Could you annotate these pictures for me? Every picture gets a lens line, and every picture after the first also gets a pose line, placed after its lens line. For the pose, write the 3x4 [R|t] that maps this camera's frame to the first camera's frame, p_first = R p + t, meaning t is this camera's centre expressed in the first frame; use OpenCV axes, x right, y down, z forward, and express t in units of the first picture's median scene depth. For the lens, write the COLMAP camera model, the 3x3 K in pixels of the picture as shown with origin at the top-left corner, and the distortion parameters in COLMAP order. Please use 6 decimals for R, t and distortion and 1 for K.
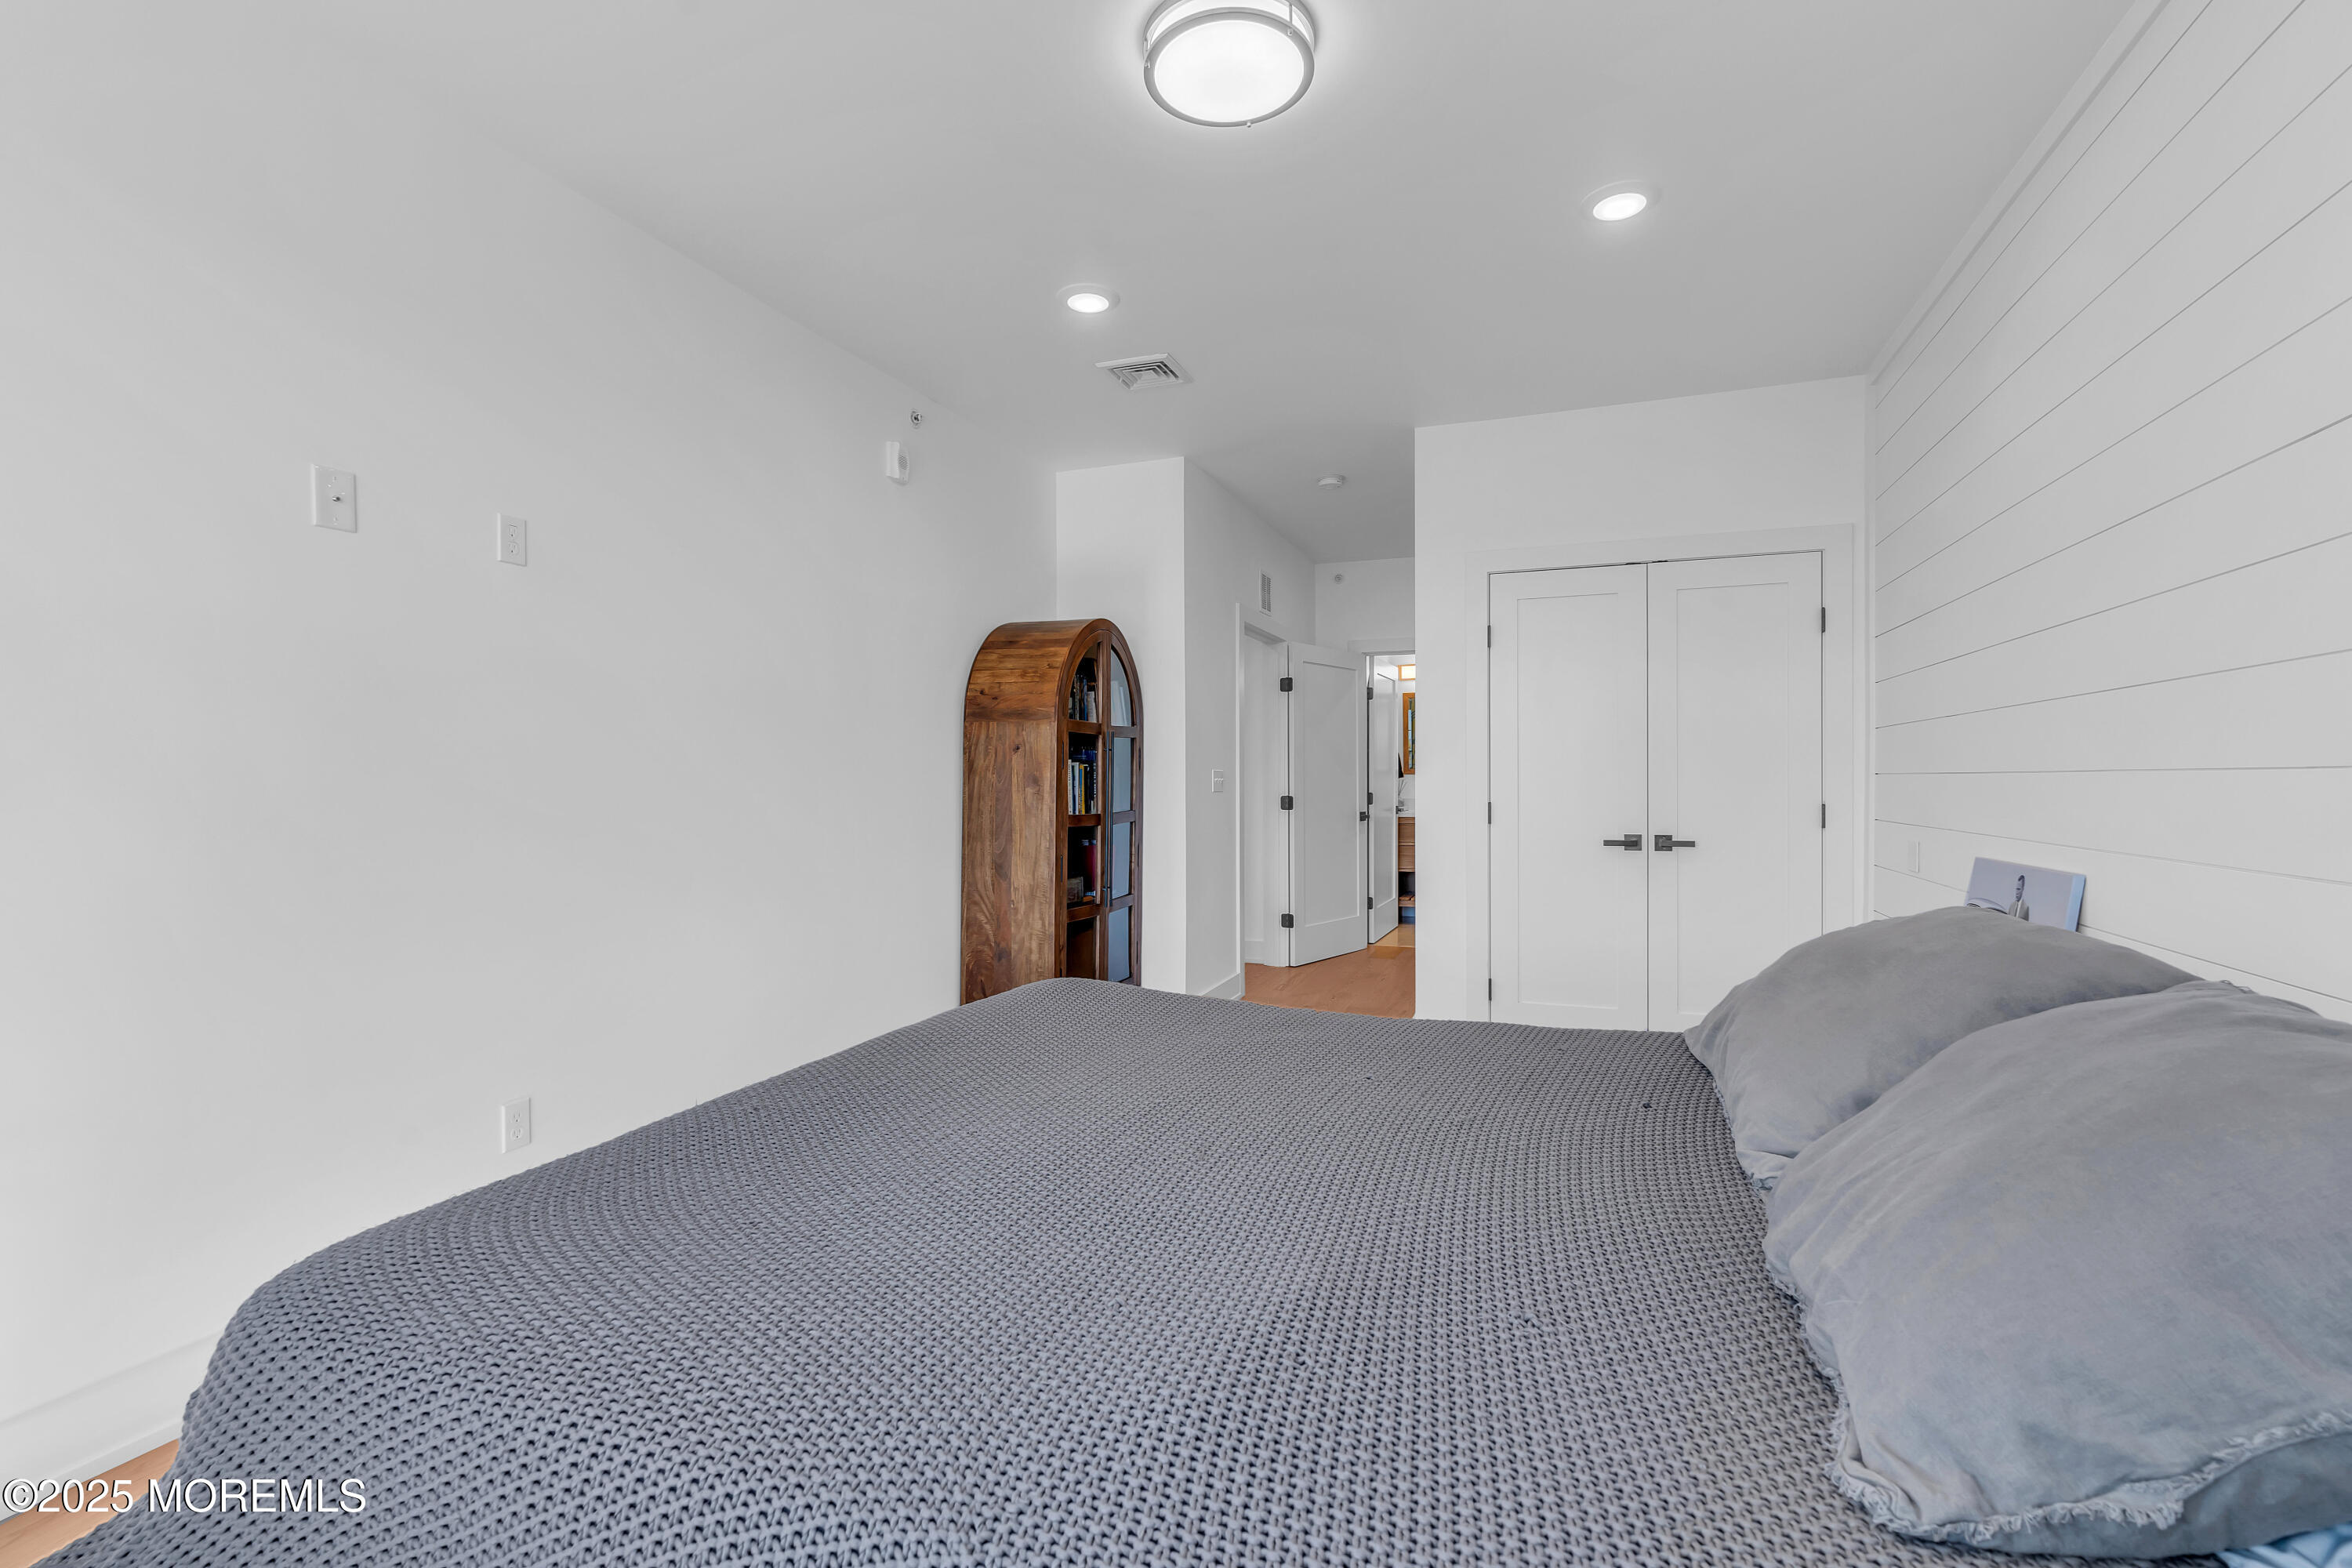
lens RADIAL K [[1063.7, 0, 1178.7], [0, 1063.7, 783.0], [0, 0, 1]] dist [-0.008883, 0.004107]
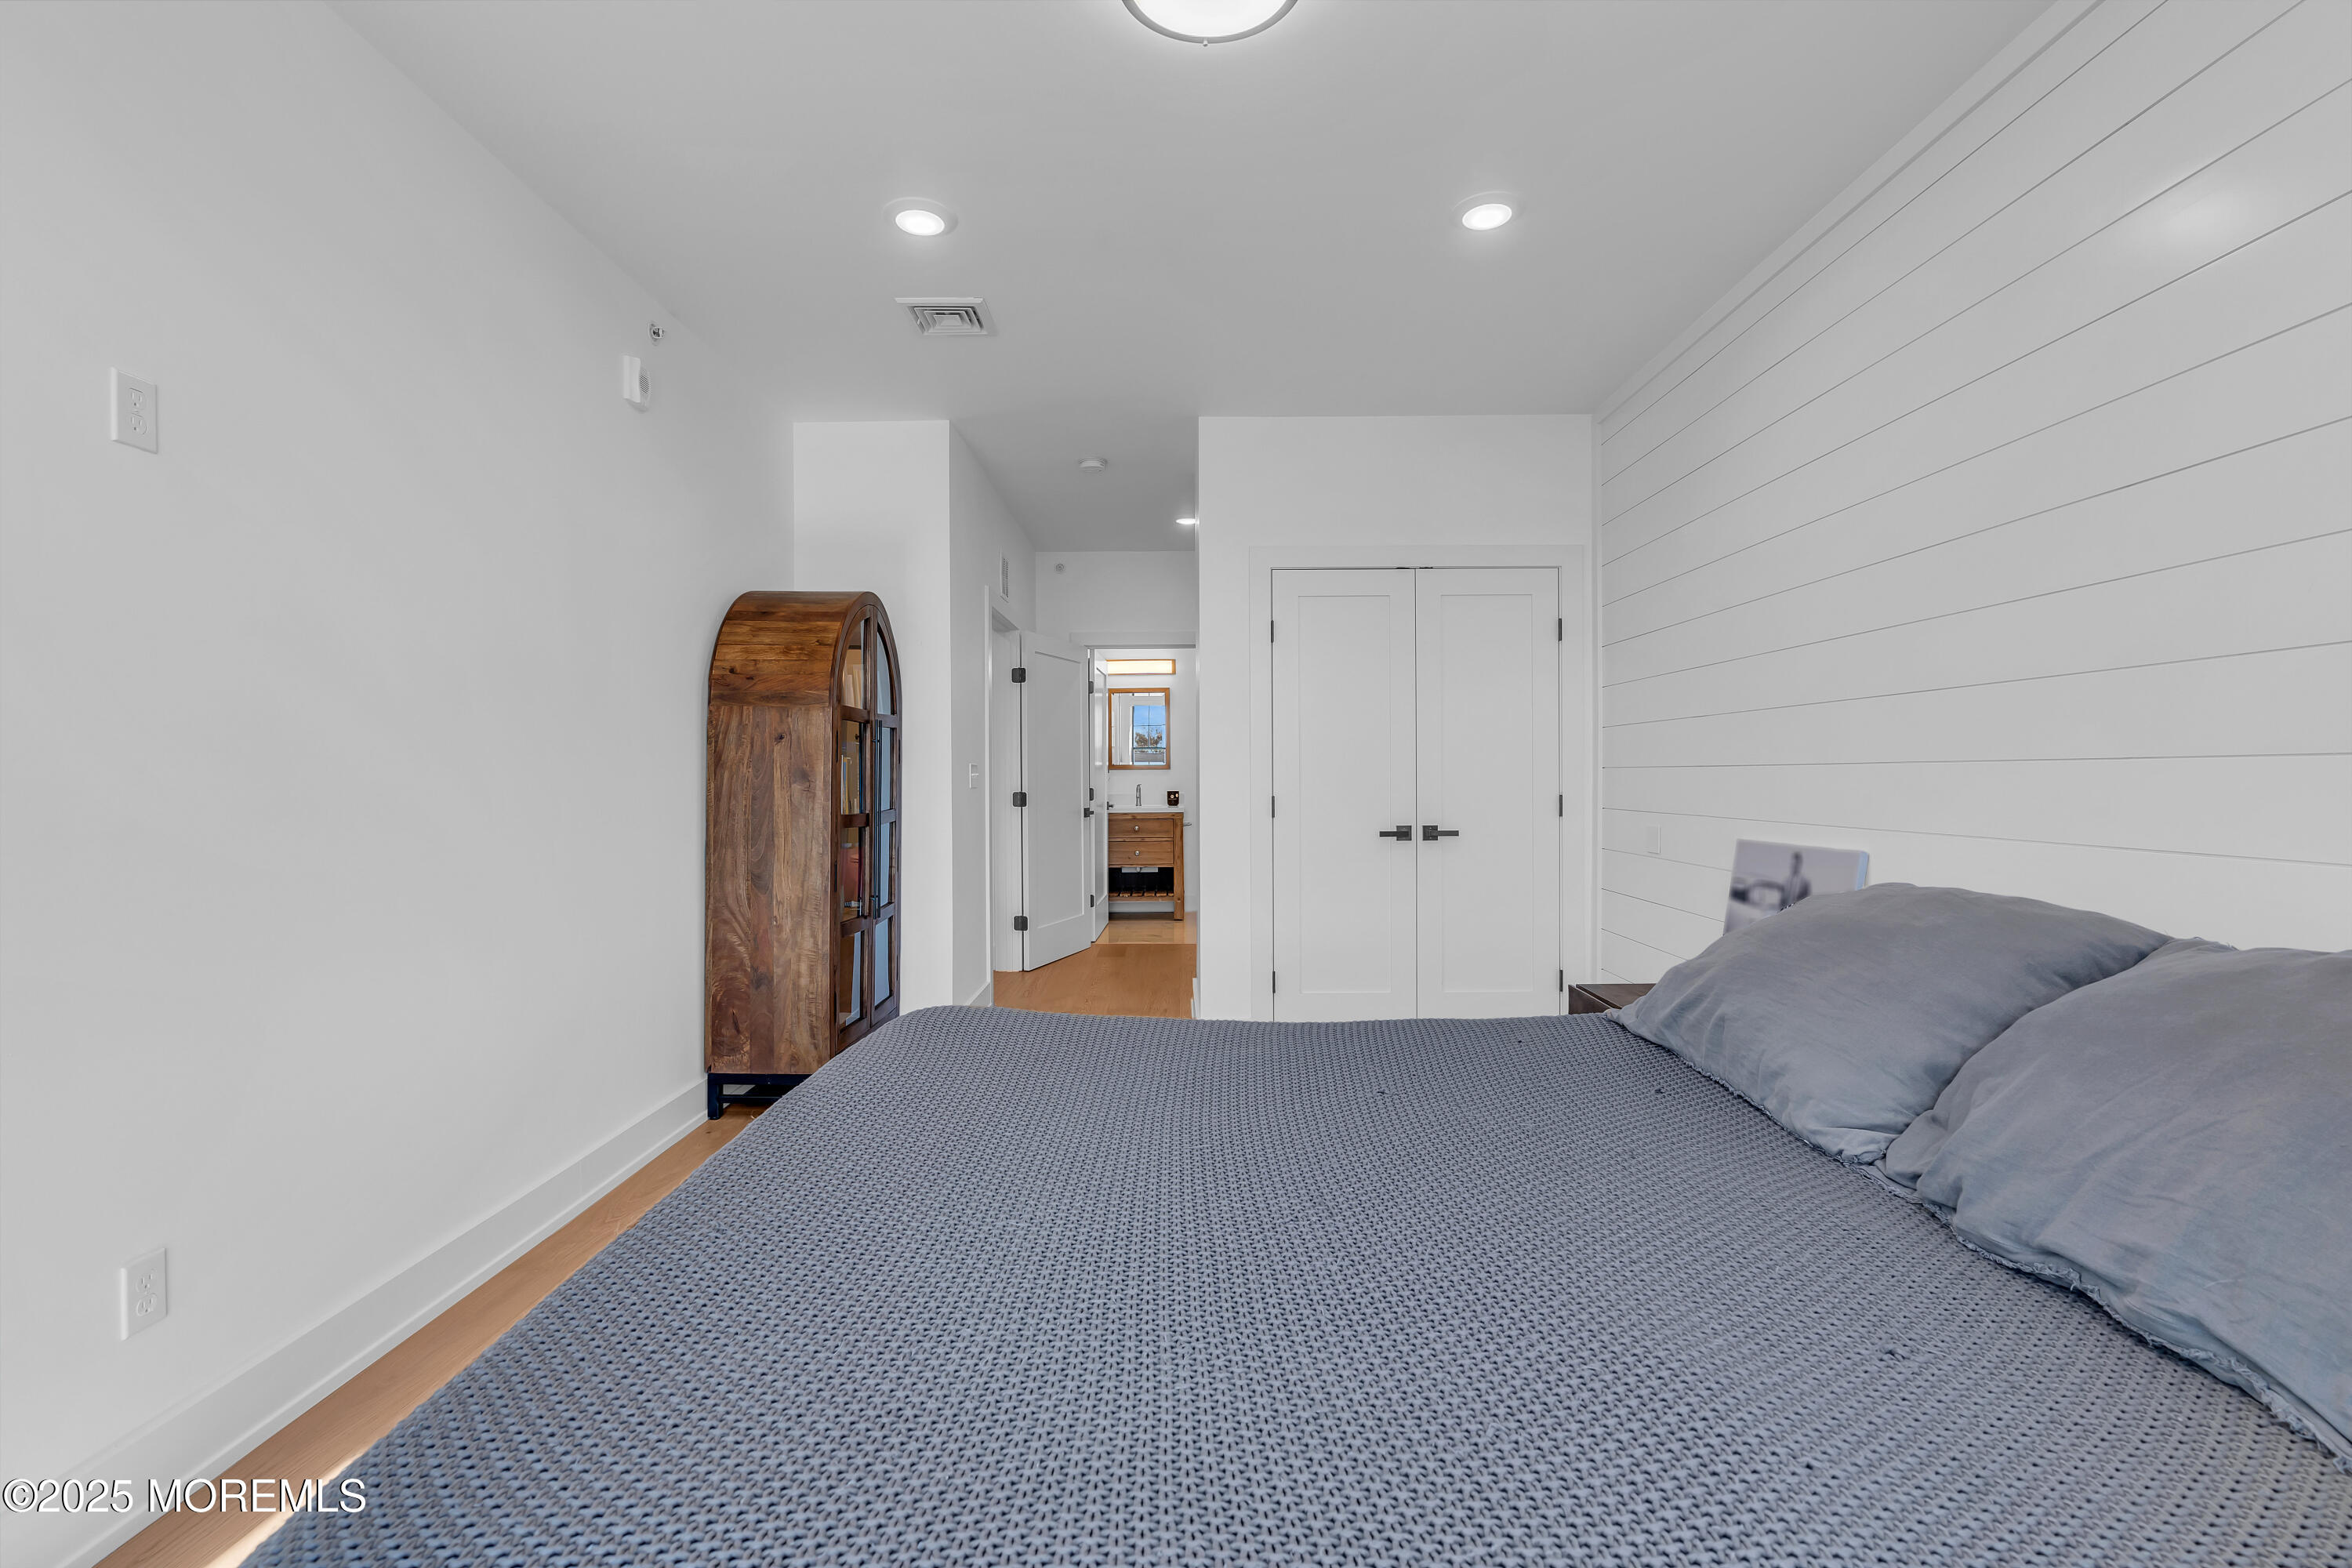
lens RADIAL K [[1063.7, 0, 1194.4], [0, 1063.7, 780.9], [0, 0, 1]] dist [-0.008883, 0.004107]
pose [[0.936799, -0.004025, 0.349845, -0.137270], [0.003601, 0.999992, 0.001862, 0.001510], [-0.349850, -0.000484, 0.936806, 0.085196]]
